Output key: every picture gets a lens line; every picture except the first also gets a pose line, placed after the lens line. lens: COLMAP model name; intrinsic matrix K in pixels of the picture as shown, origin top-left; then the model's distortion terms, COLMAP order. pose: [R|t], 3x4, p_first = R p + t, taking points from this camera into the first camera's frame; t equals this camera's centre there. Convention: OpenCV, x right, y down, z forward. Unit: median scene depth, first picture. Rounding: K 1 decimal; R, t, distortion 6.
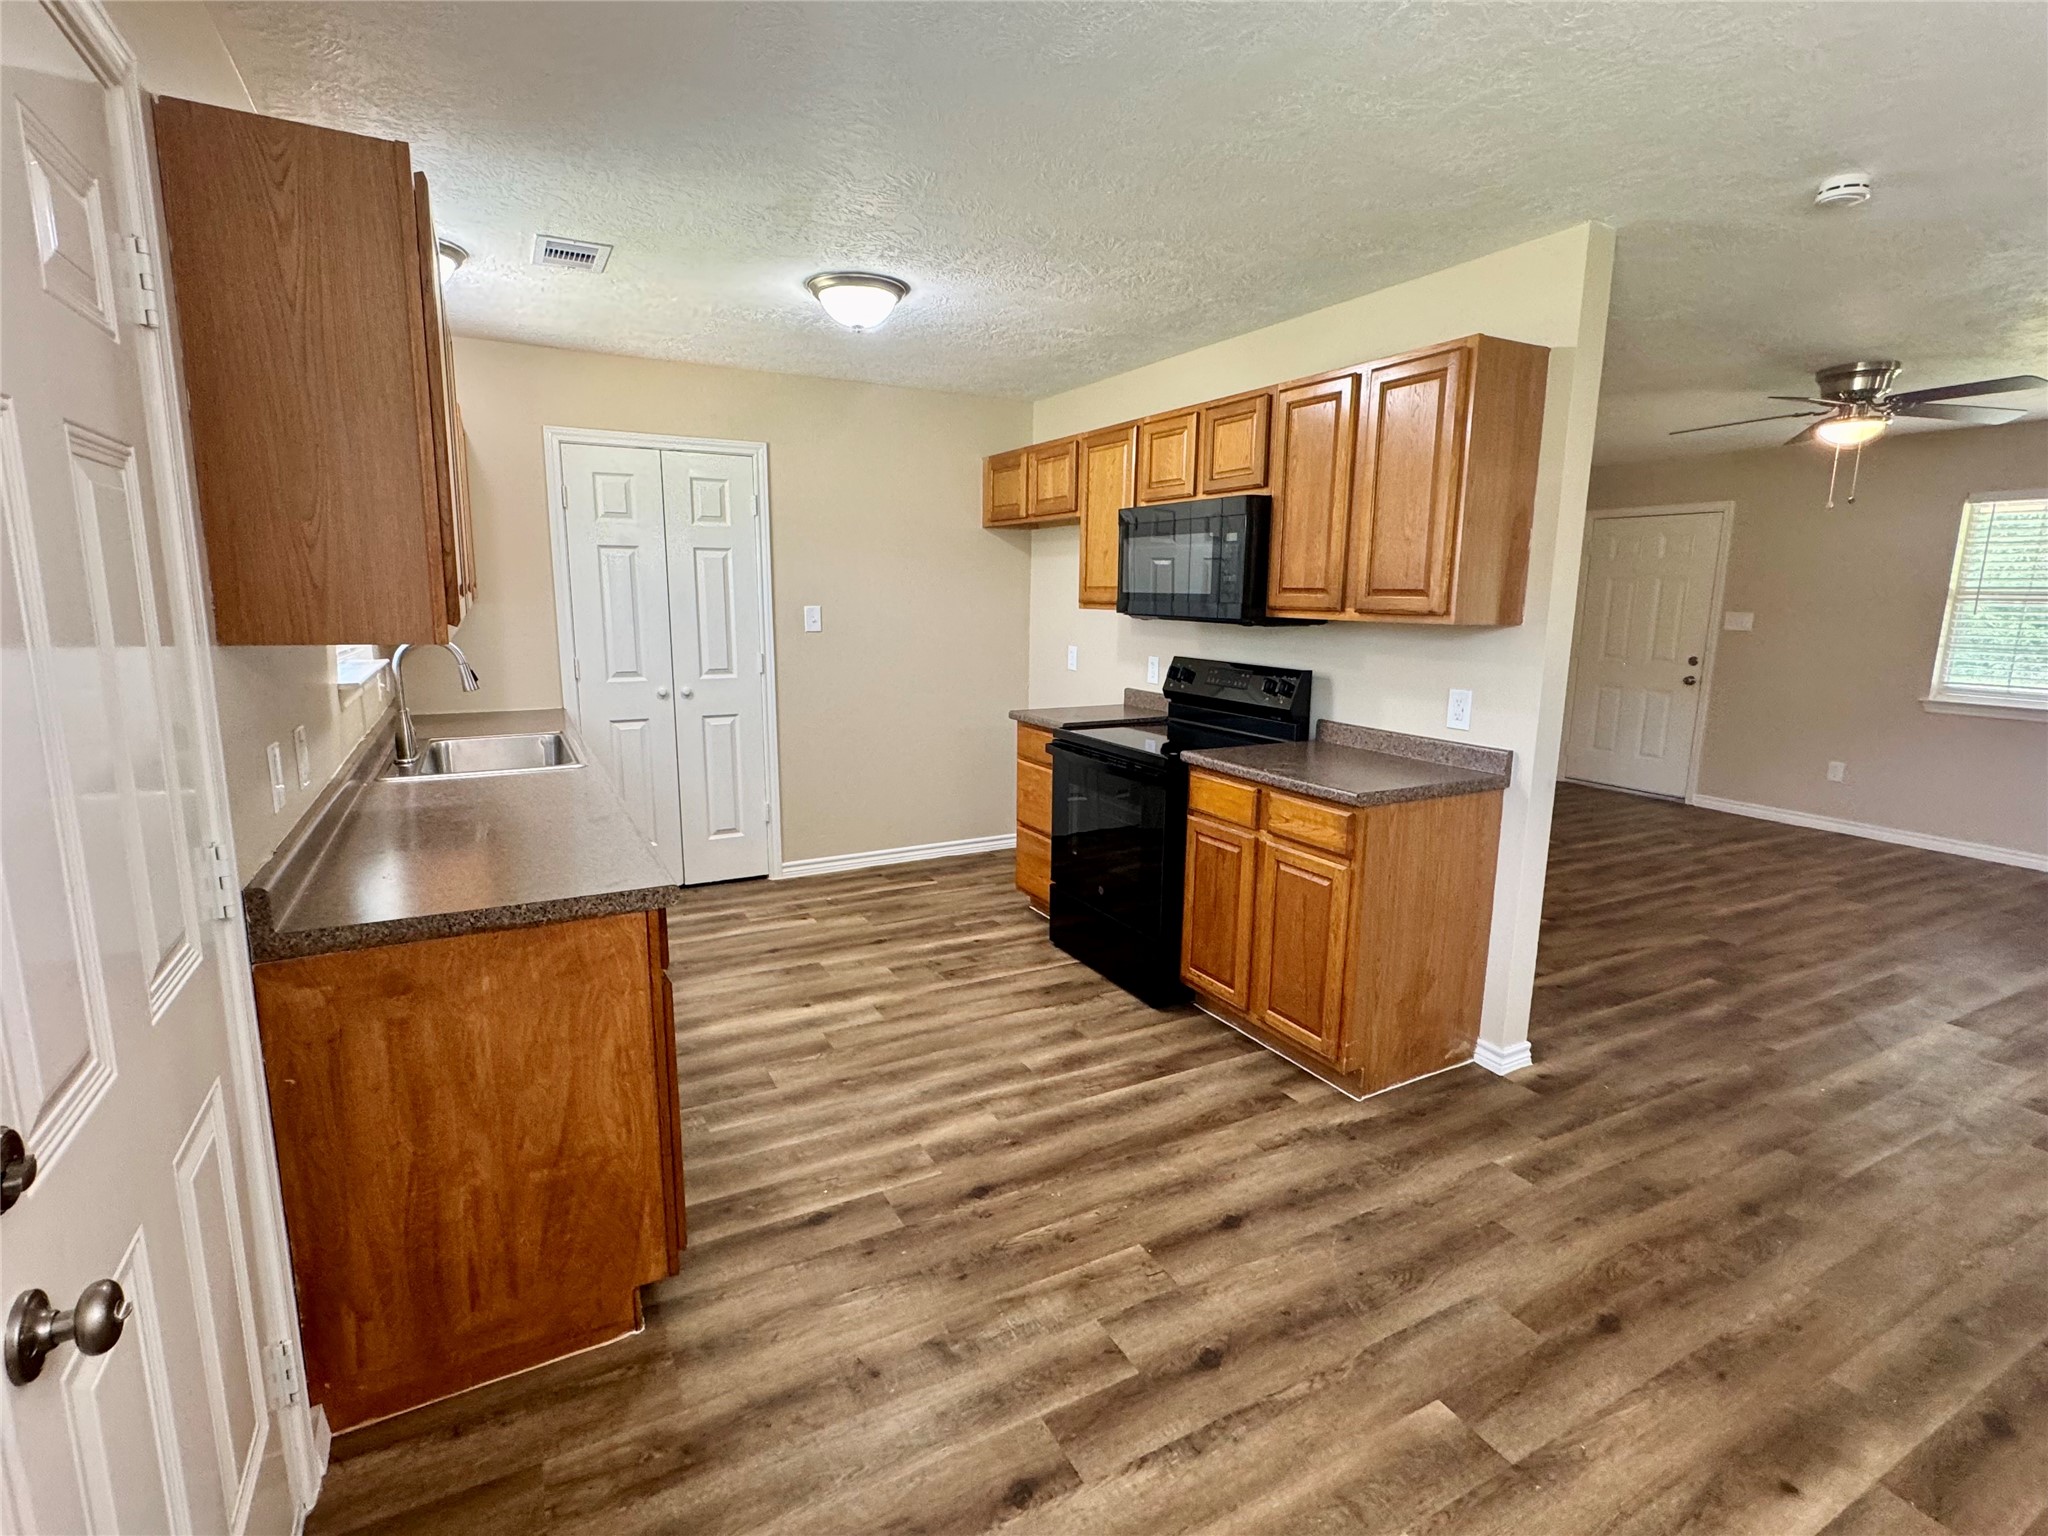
lens RADIAL K [[992.7, 0, 1025.7], [0, 992.7, 767.0], [0, 0, 1]] dist [-0.000197, -0.000012]
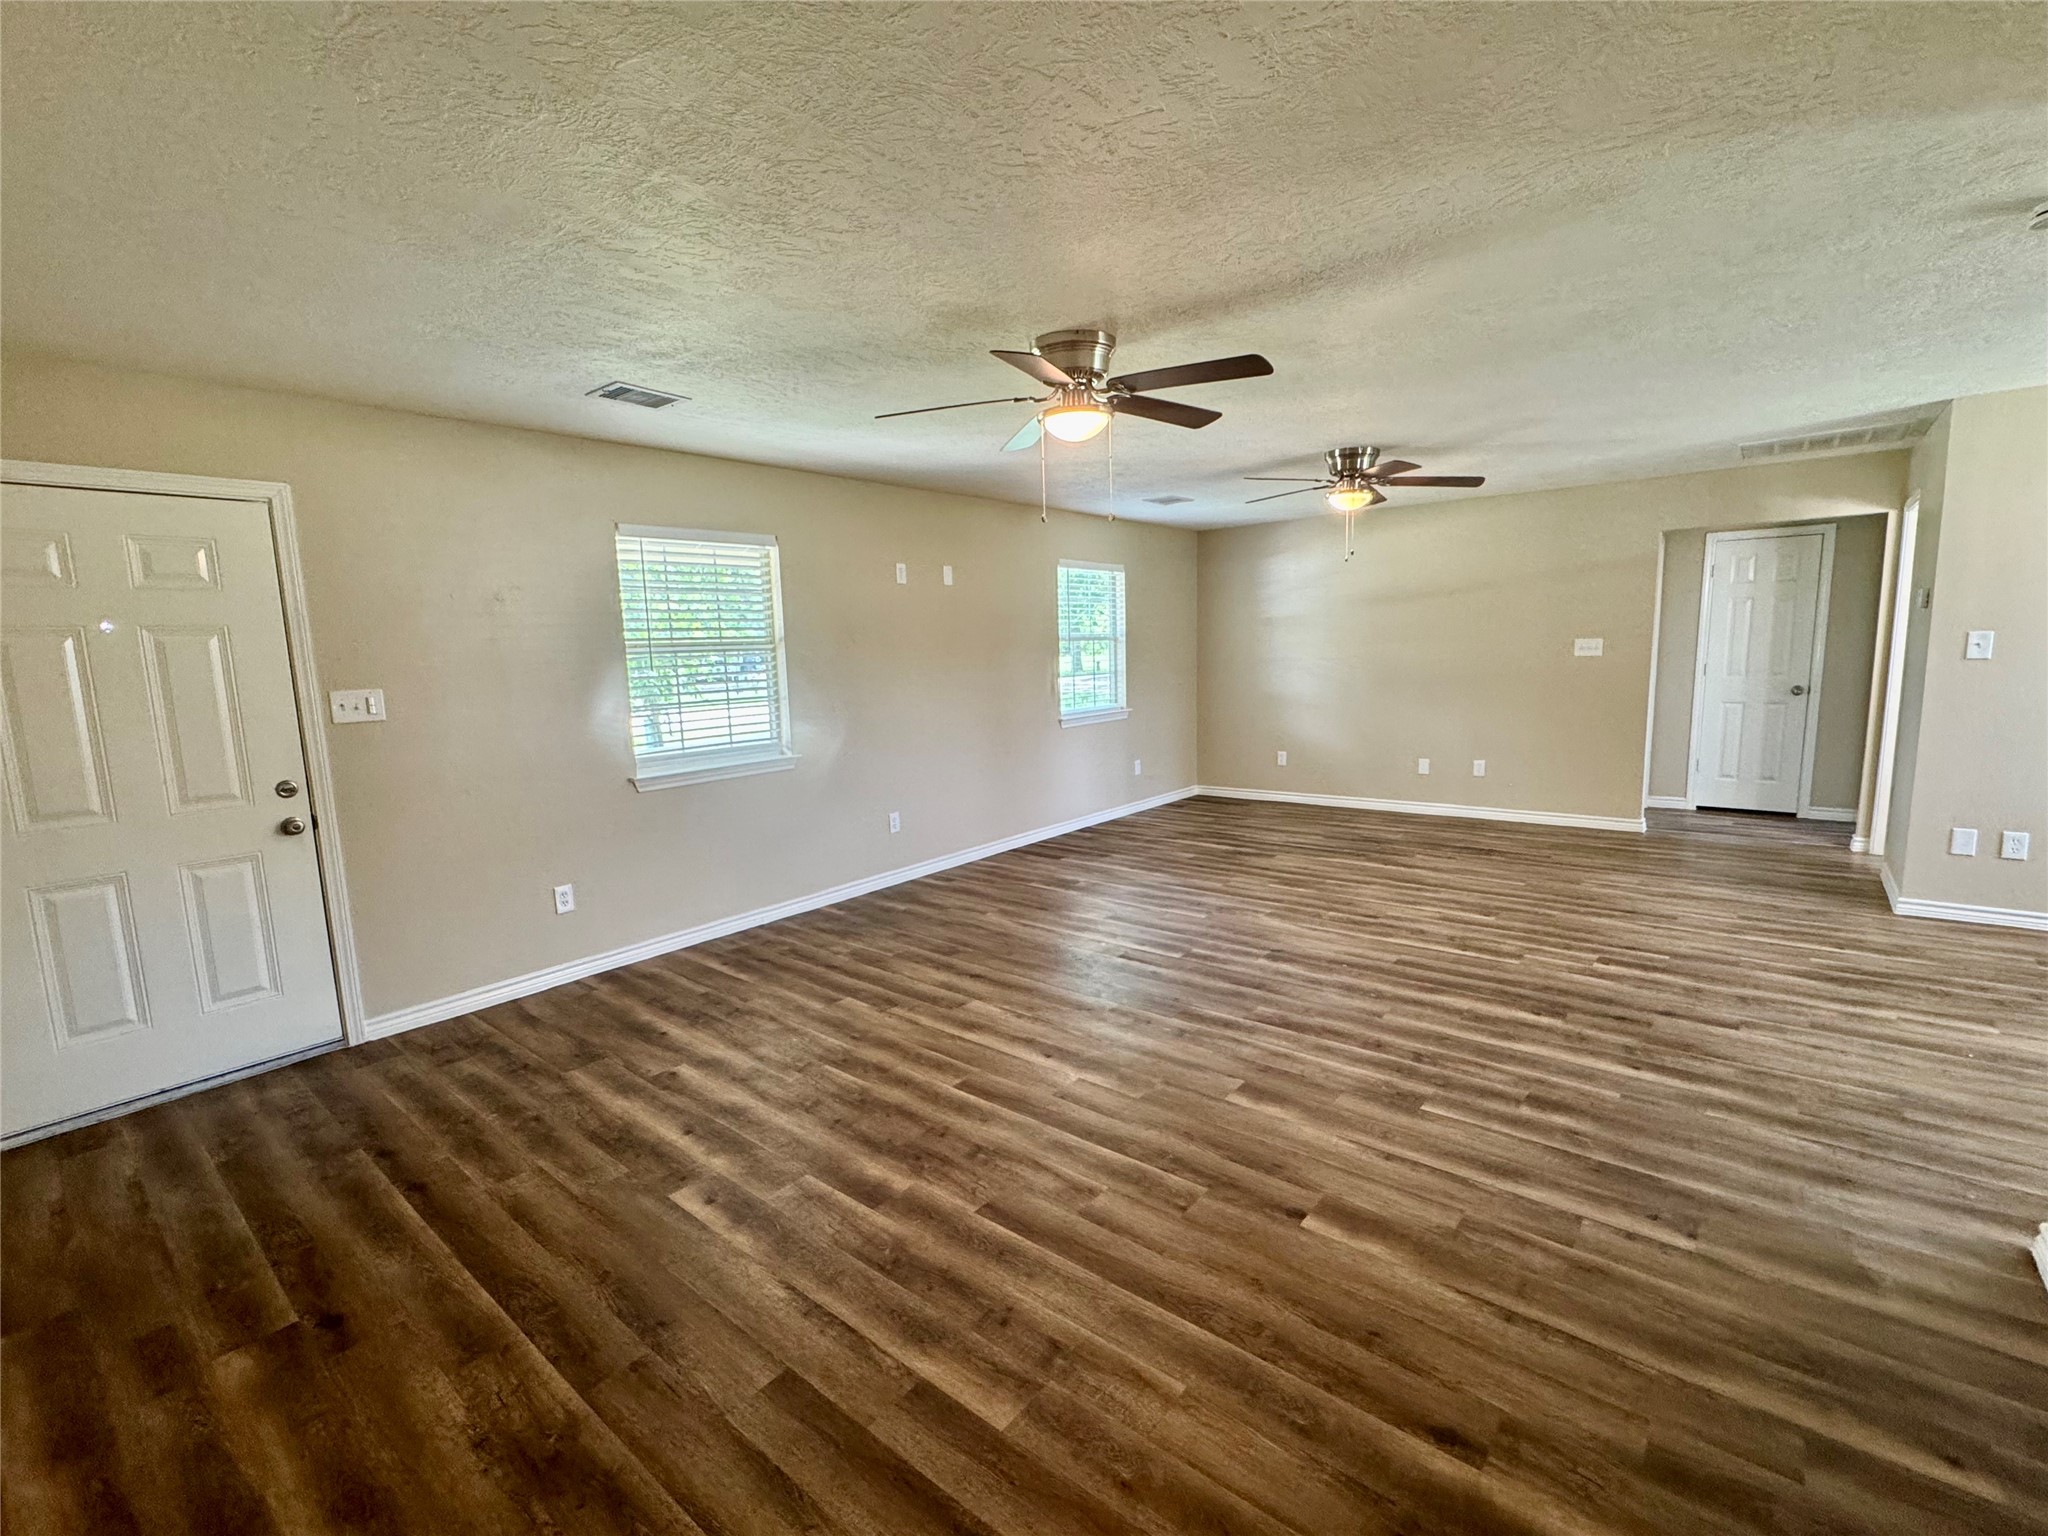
lens RADIAL K [[908.2, 0, 1026.3], [0, 908.2, 772.6], [0, 0, 1]] dist [-0.000687, 0.000398]
pose [[-0.380698, -0.125309, 0.916170, 0.165508], [0.190081, 0.959012, 0.210154, -0.228856], [-0.904952, 0.254152, -0.341275, 1.321332]]
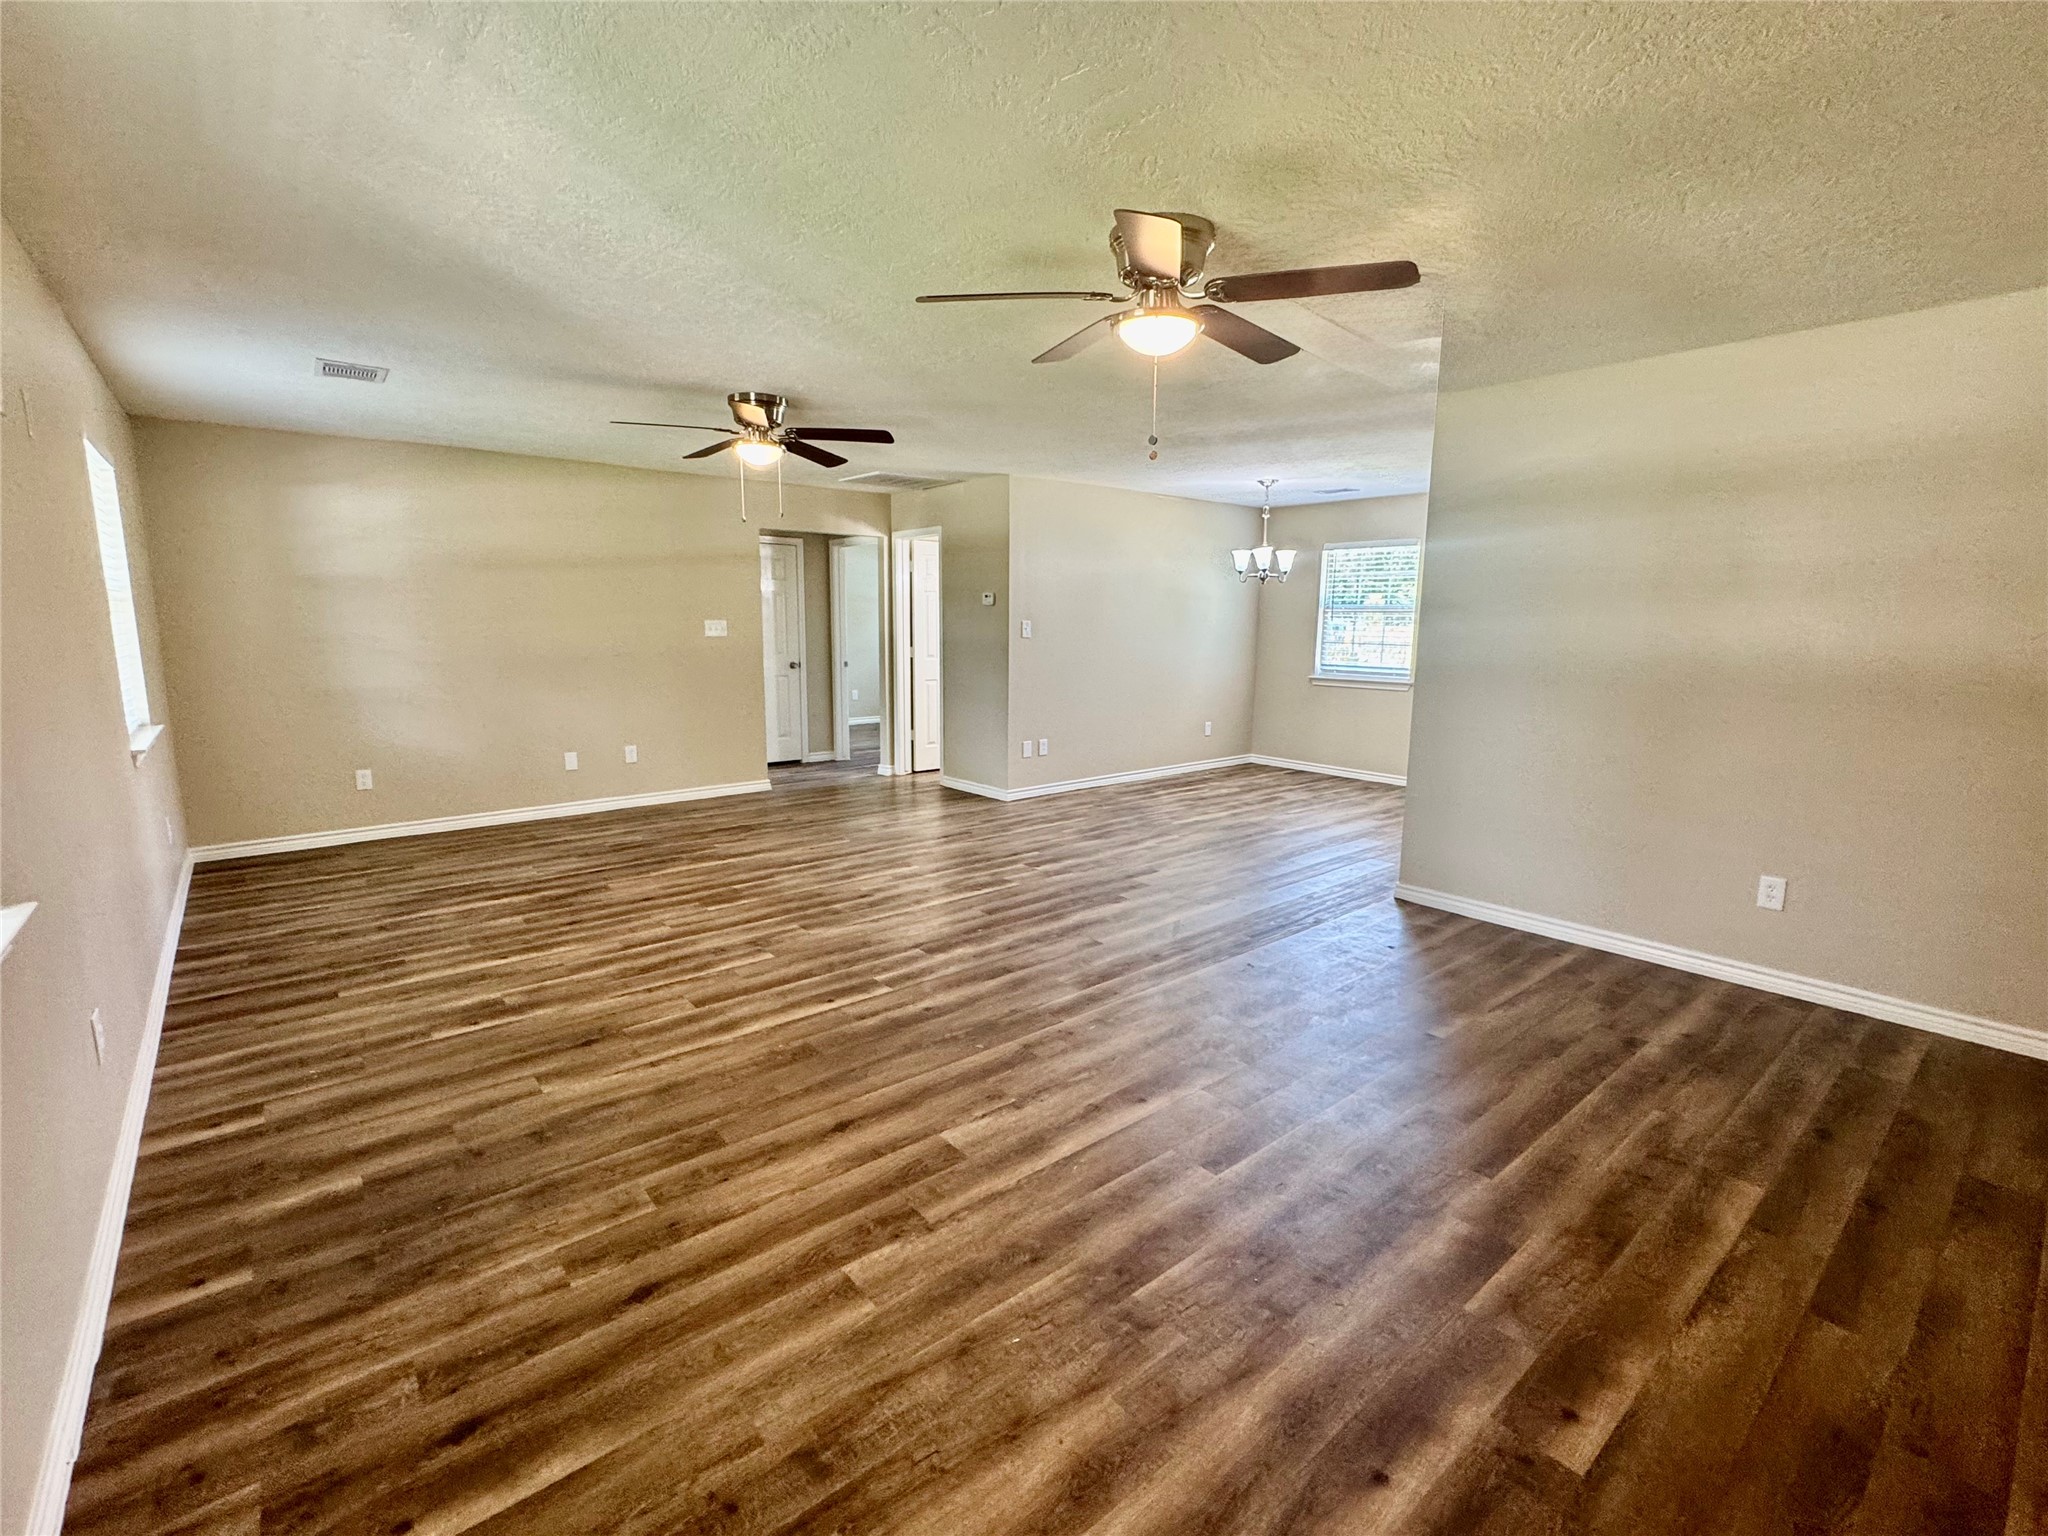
lens RADIAL K [[908.2, 0, 1020.5], [0, 908.2, 764.8], [0, 0, 1]] dist [-0.000687, 0.000398]
pose [[-0.978634, 0.018766, -0.204753, 1.020540], [-0.049753, 0.944619, 0.324377, -0.255219], [0.199501, 0.327633, -0.923502, 1.587602]]
